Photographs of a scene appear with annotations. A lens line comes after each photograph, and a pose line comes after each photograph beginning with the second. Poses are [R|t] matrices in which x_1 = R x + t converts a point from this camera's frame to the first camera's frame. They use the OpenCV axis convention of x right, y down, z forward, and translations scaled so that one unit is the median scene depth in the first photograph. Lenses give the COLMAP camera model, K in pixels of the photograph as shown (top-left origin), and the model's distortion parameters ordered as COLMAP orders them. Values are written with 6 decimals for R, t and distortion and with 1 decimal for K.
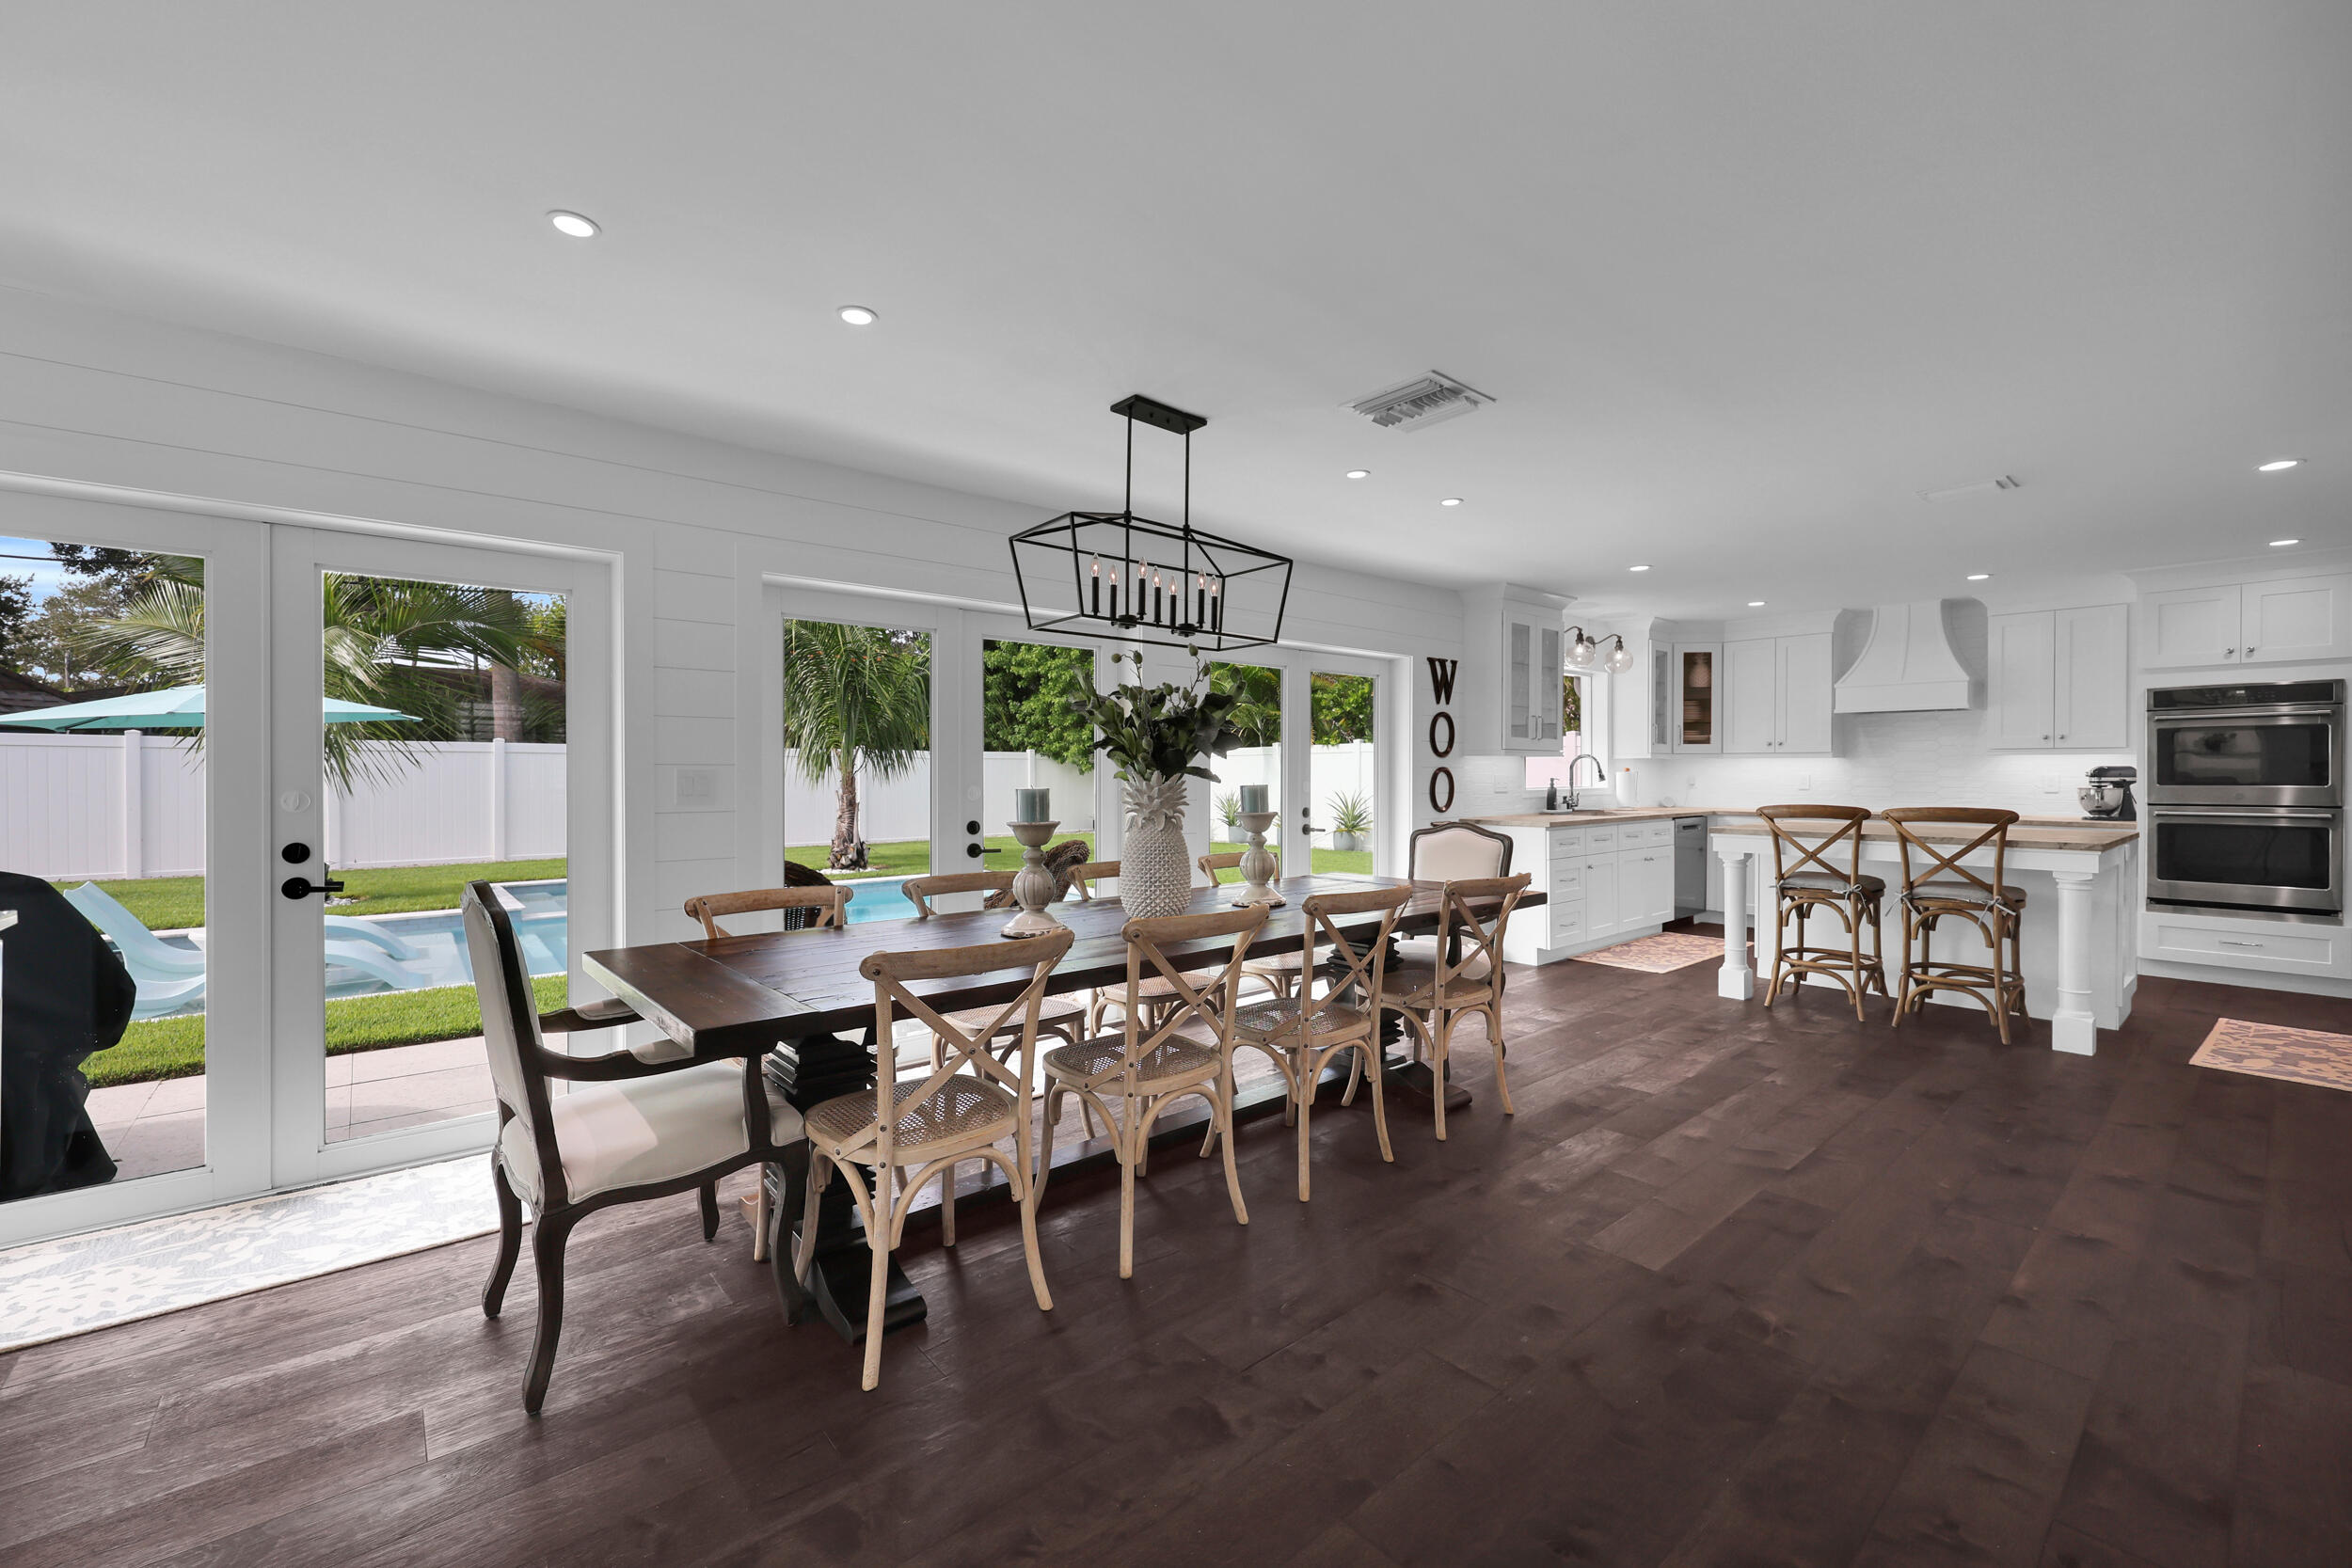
lens RADIAL K [[980.3, 0, 1170.8], [0, 980.3, 774.6], [0, 0, 1]] dist [0.002013, 0.002680]
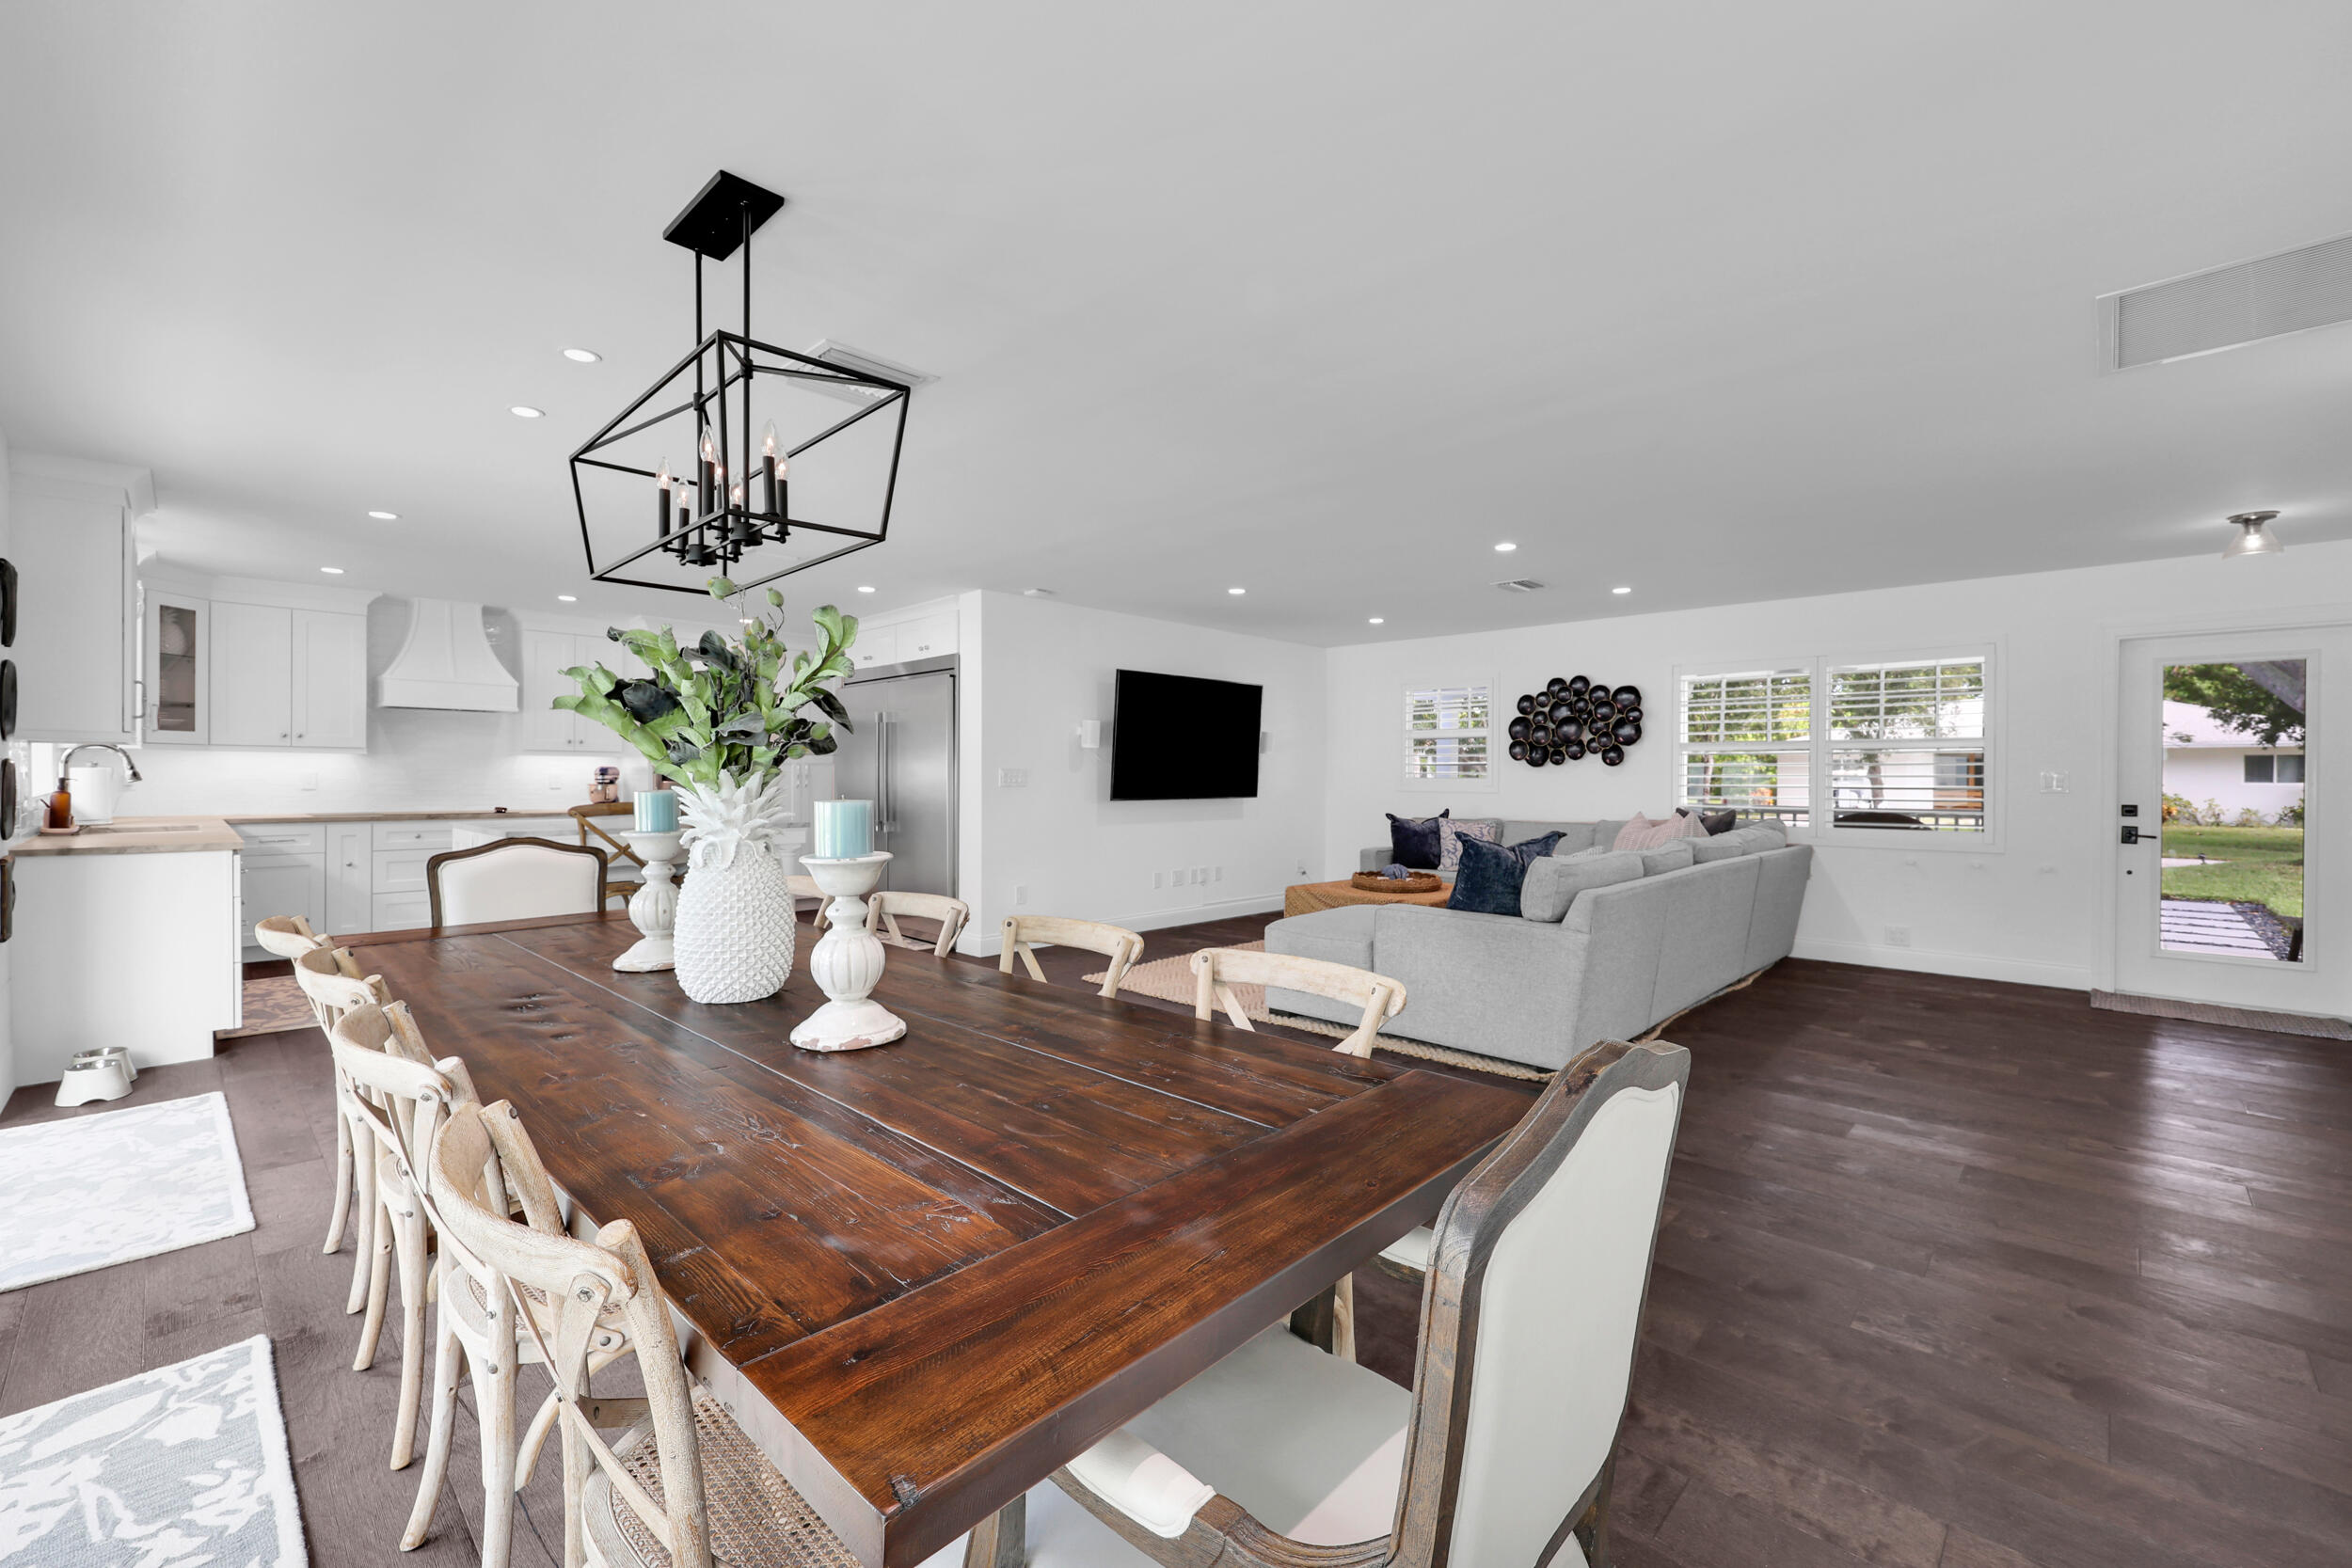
lens RADIAL K [[980.3, 0, 1183.9], [0, 980.3, 777.2], [0, 0, 1]] dist [0.002013, 0.002680]
pose [[-0.092452, -0.002119, 0.995715, -0.362547], [-0.003177, 0.999993, 0.001833, 0.000313], [-0.995712, -0.002994, -0.092458, 0.393783]]
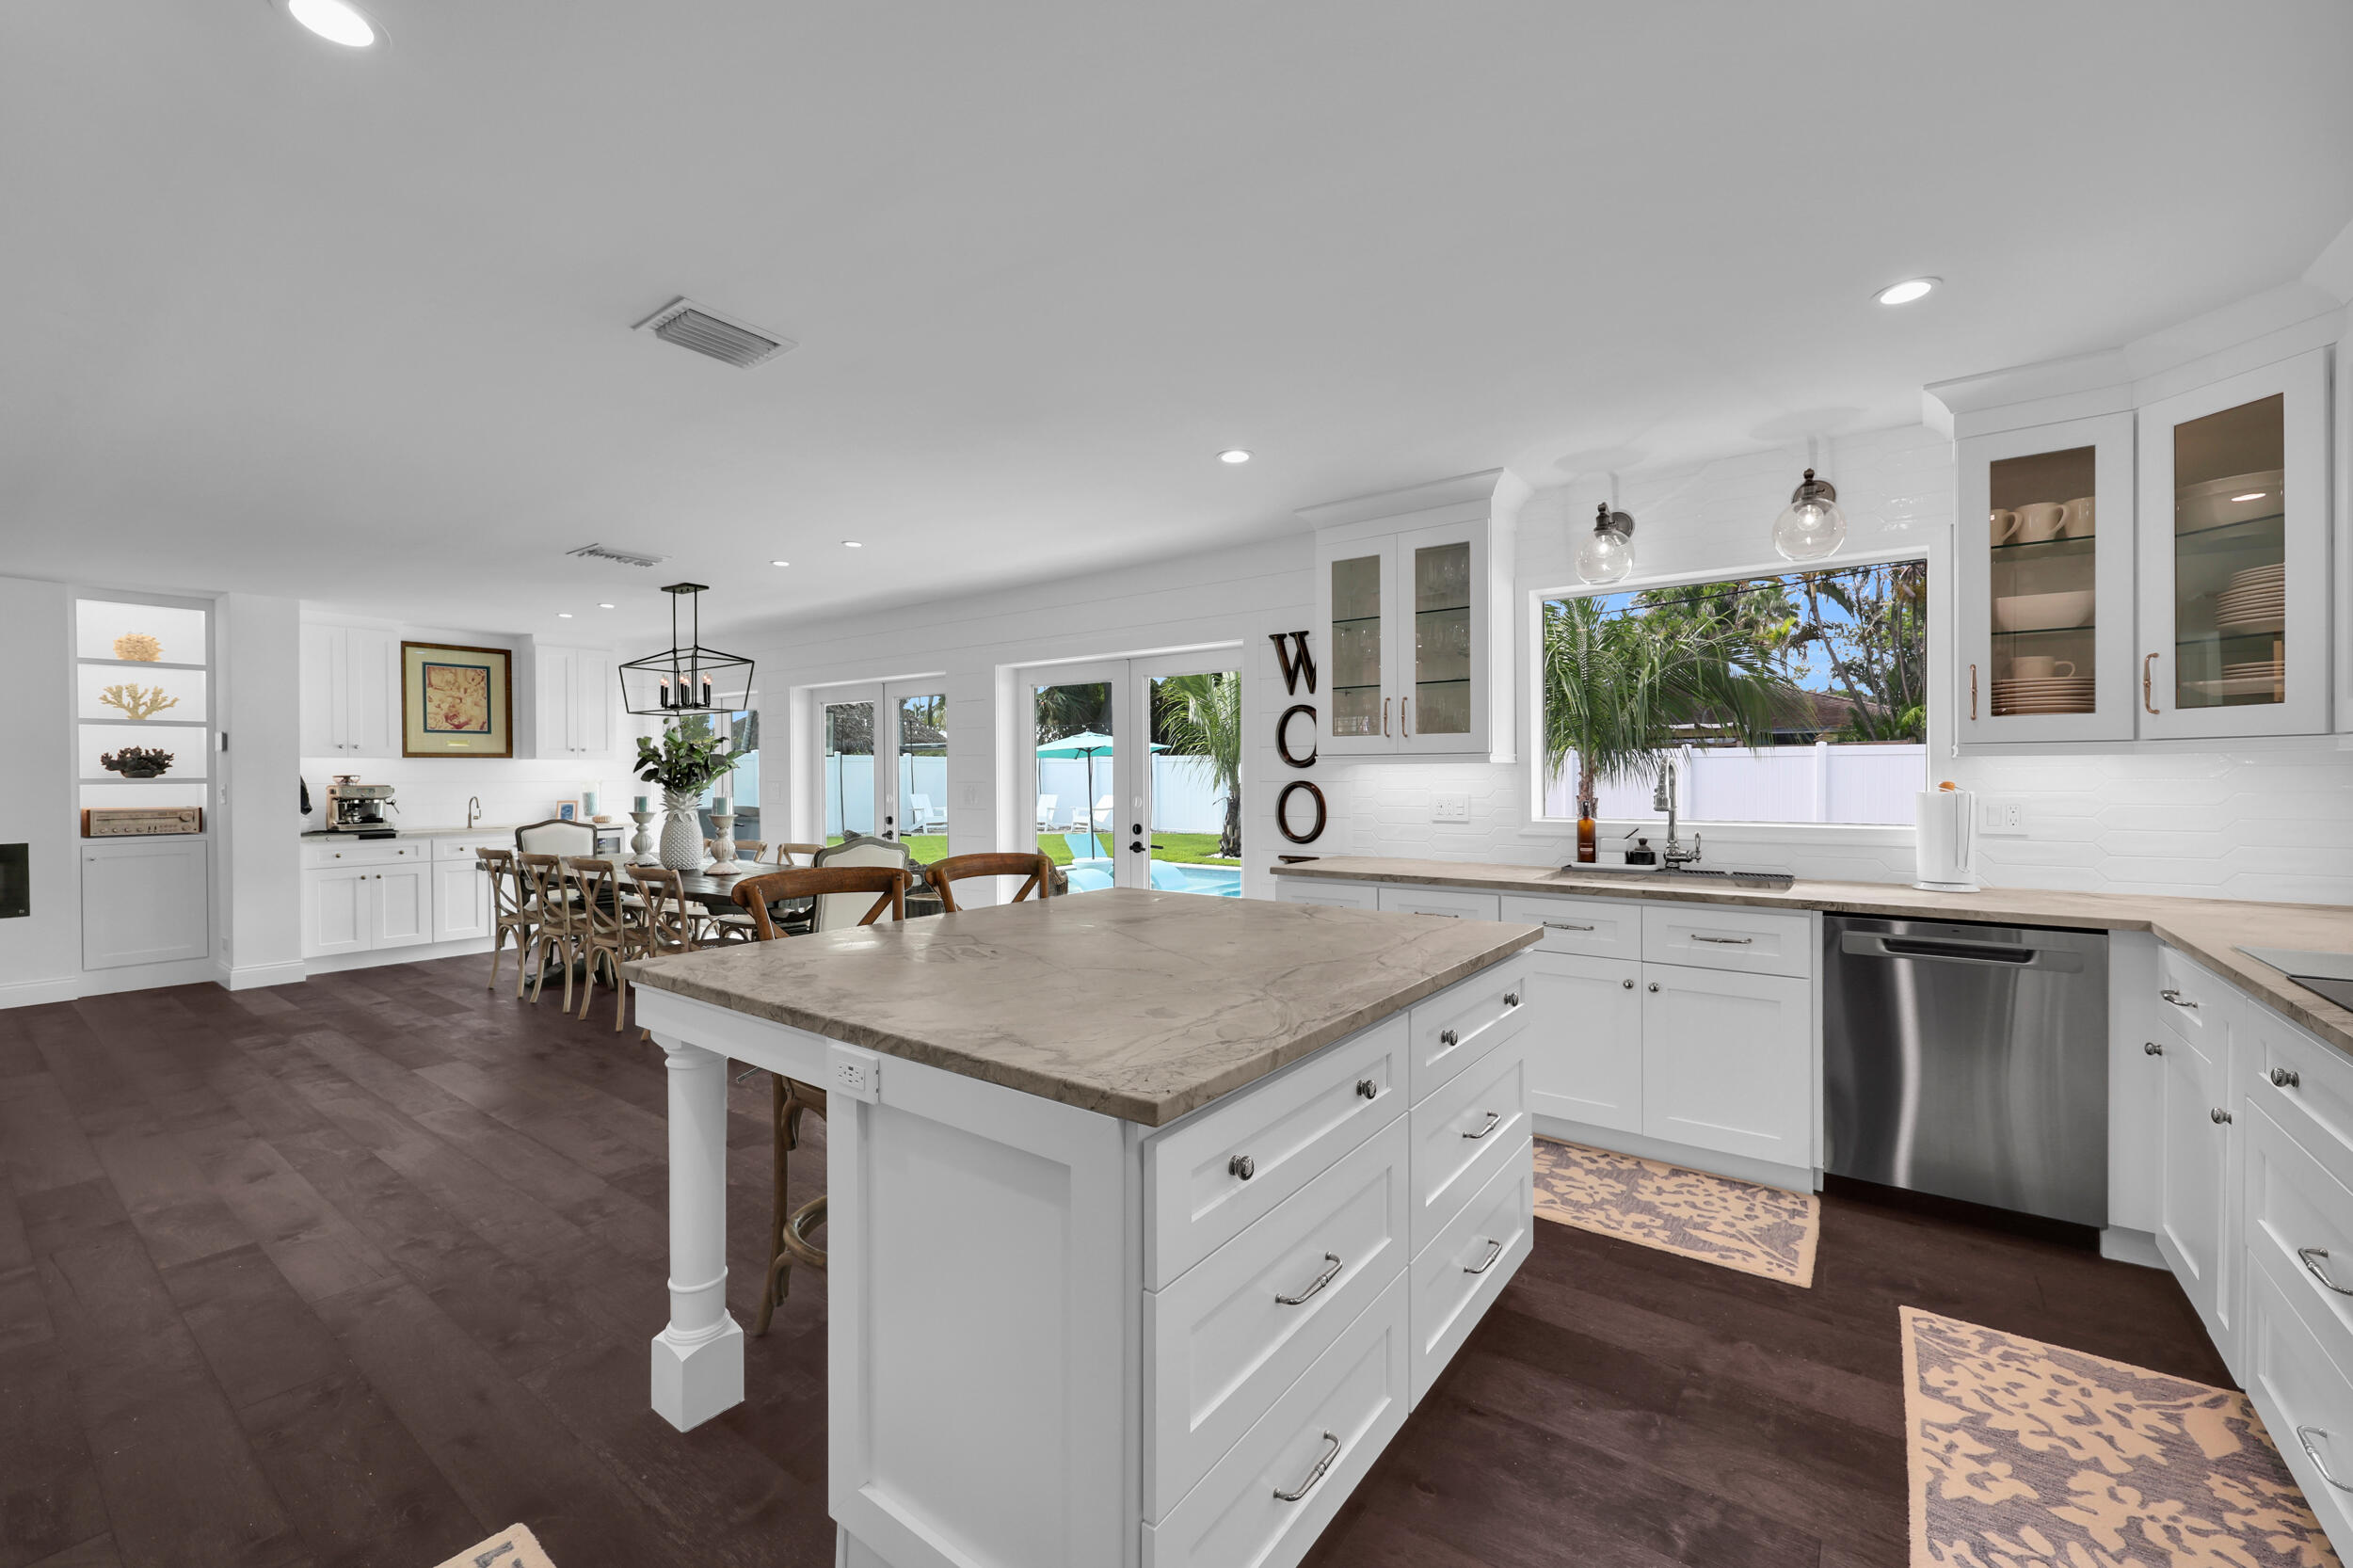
lens RADIAL K [[961.3, 0, 1171.4], [0, 961.3, 779.5], [0, 0, 1]] dist [0.001774, 0.000997]
pose [[0.212702, 0.004272, -0.977108, 0.980585], [0.003047, 0.999983, 0.005036, -0.012890], [0.977112, -0.004048, 0.212685, 0.775830]]
